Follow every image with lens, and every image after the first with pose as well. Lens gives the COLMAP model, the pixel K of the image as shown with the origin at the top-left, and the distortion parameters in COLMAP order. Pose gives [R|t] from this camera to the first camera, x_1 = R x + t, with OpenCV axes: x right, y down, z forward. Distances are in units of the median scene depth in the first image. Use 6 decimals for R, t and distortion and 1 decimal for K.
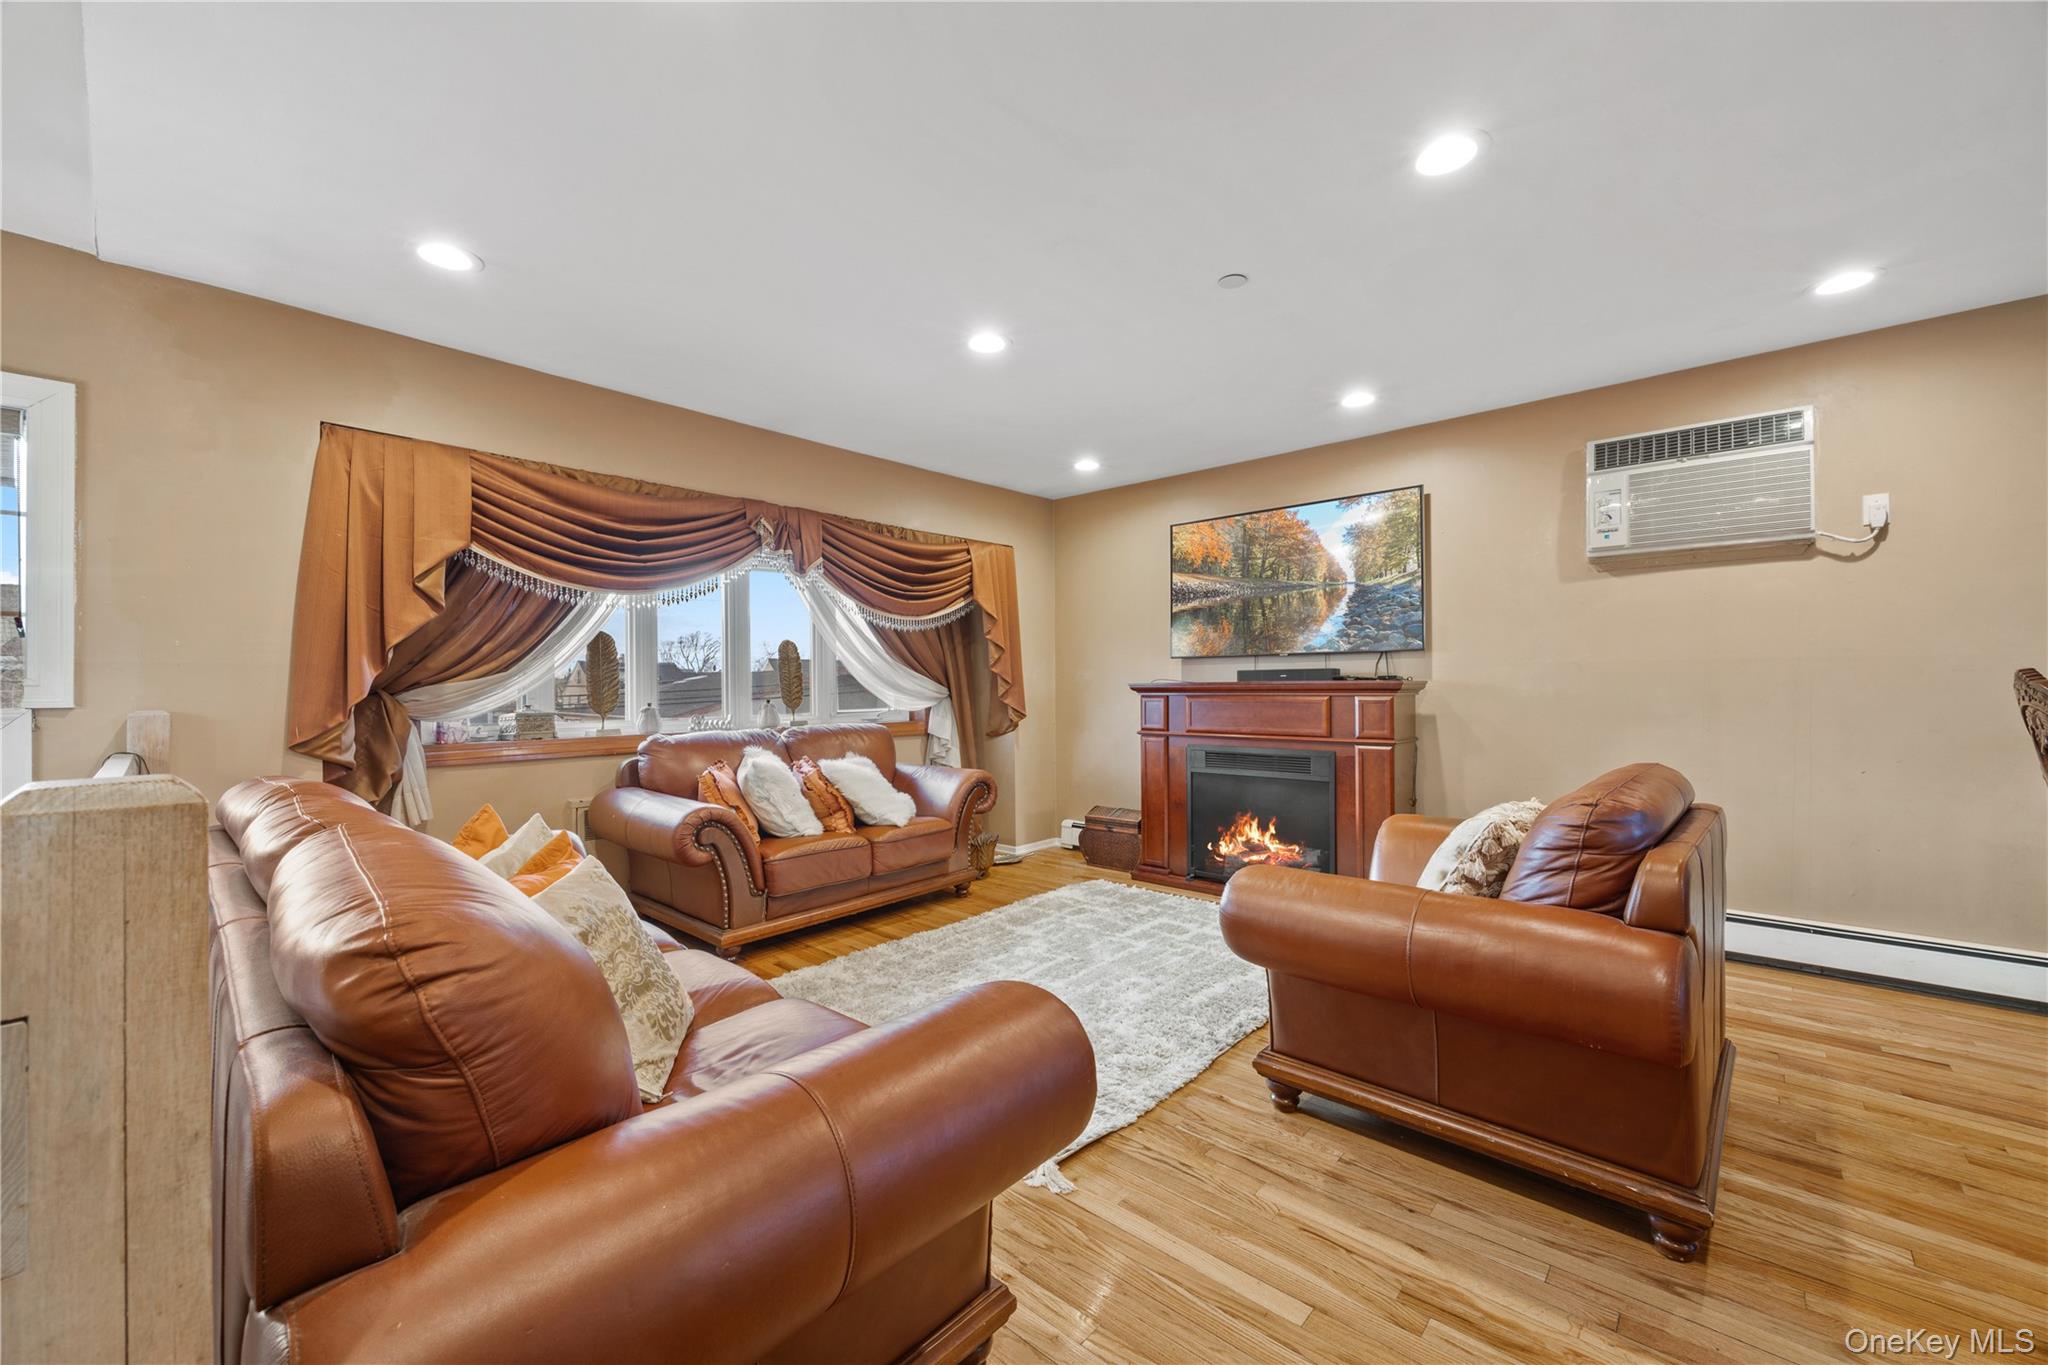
lens RADIAL K [[782.0, 0, 1028.0], [0, 782.0, 686.5], [0, 0, 1]] dist [-0.001786, -0.000286]
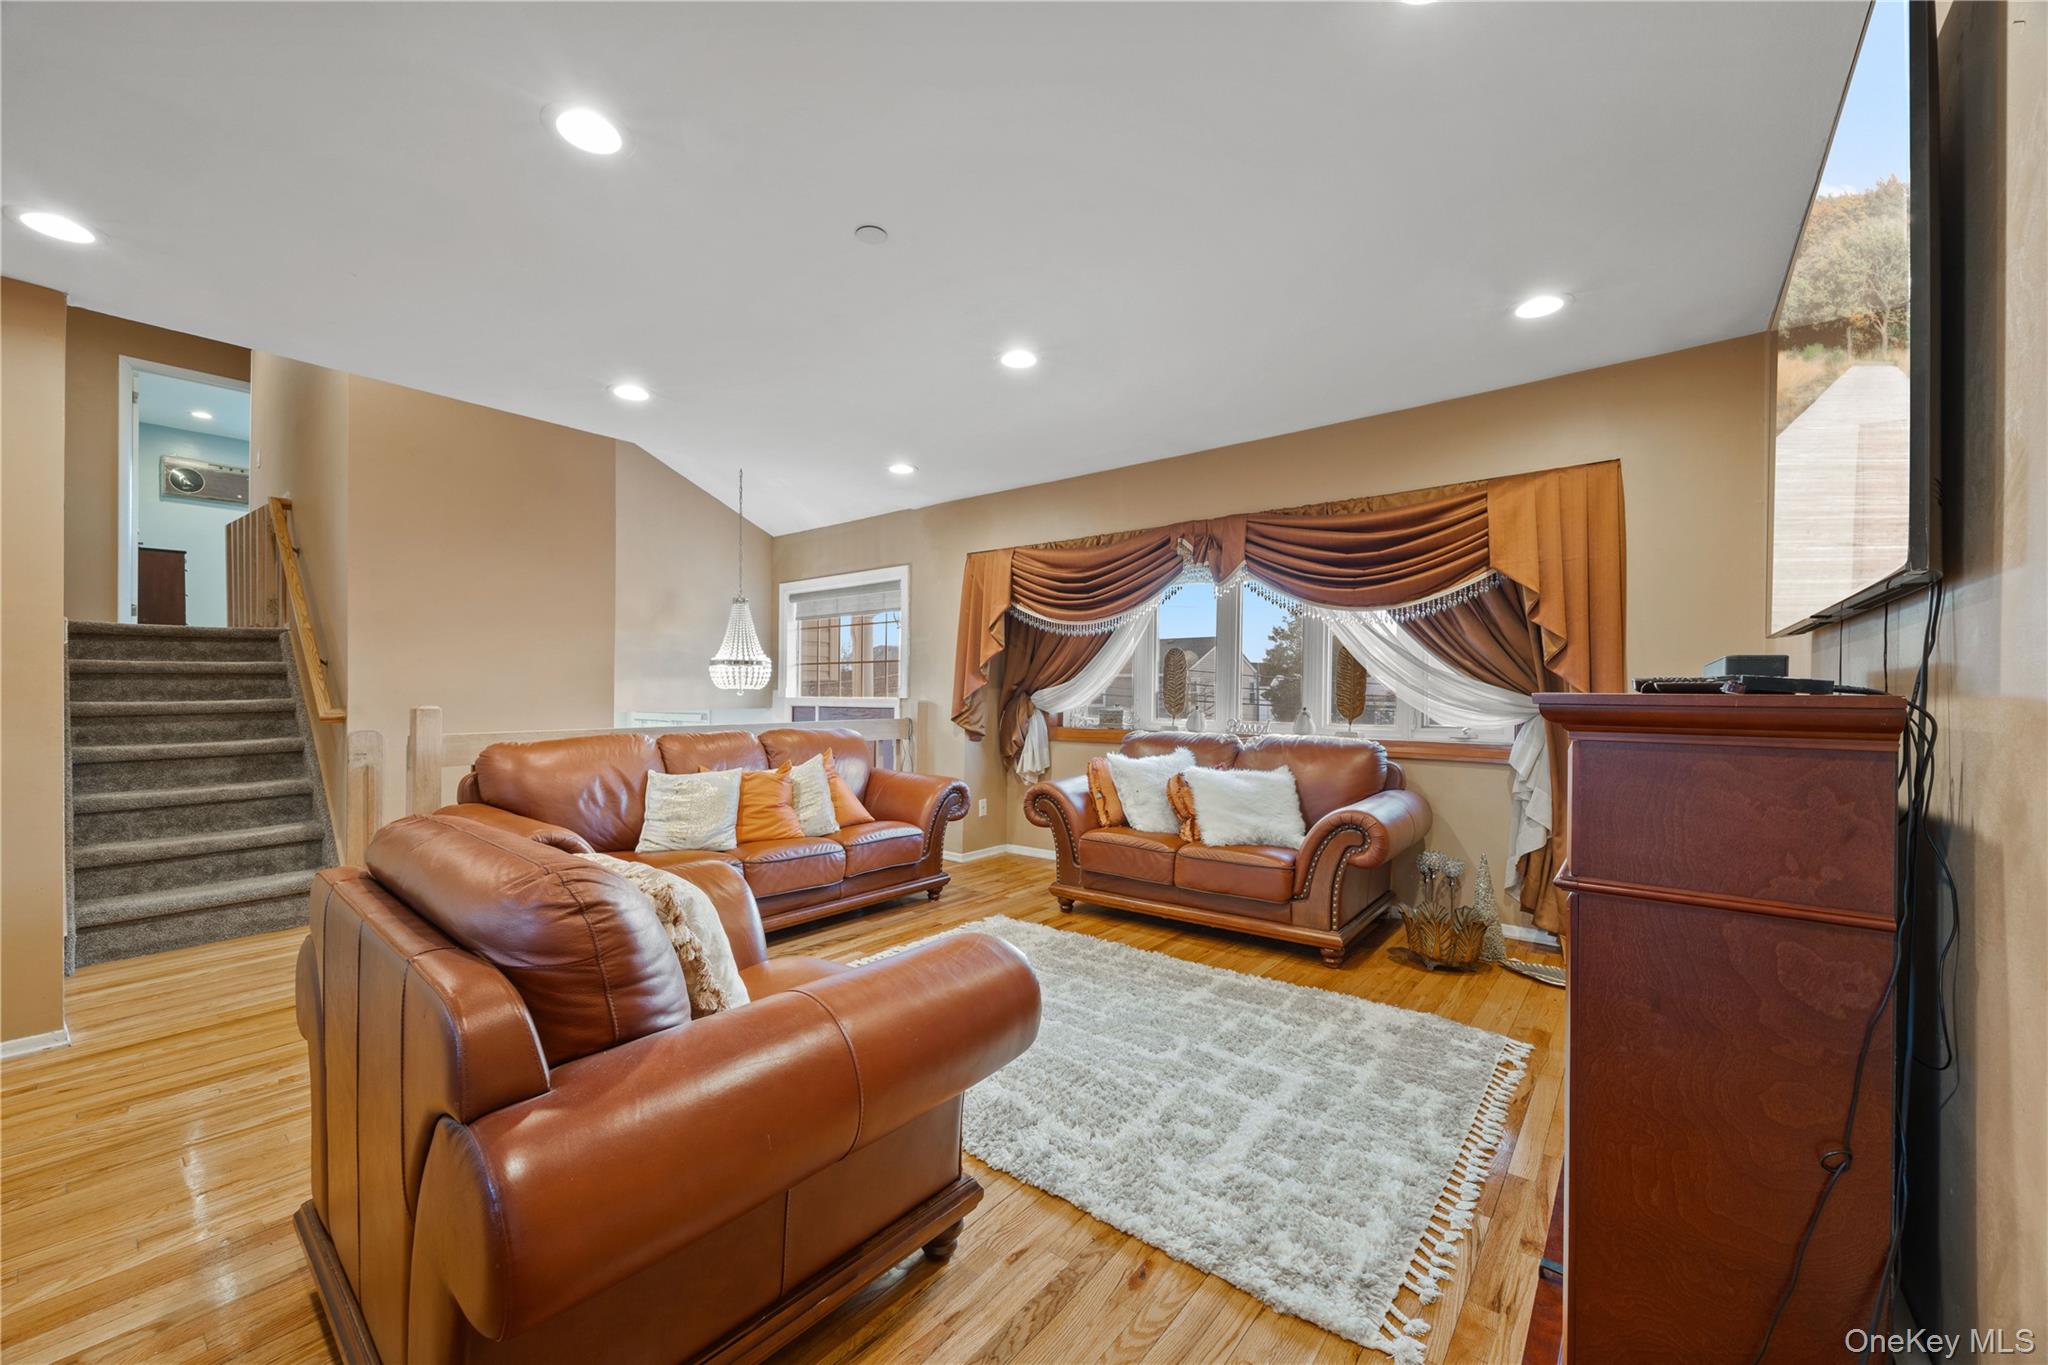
lens RADIAL K [[782.0, 0, 1028.0], [0, 782.0, 686.5], [0, 0, 1]] dist [-0.001786, -0.000286]
pose [[0.076164, 0.001453, -0.997094, 0.832890], [-0.007439, 0.999972, 0.000889, -0.008623], [0.997068, 0.007350, 0.076173, 0.801891]]
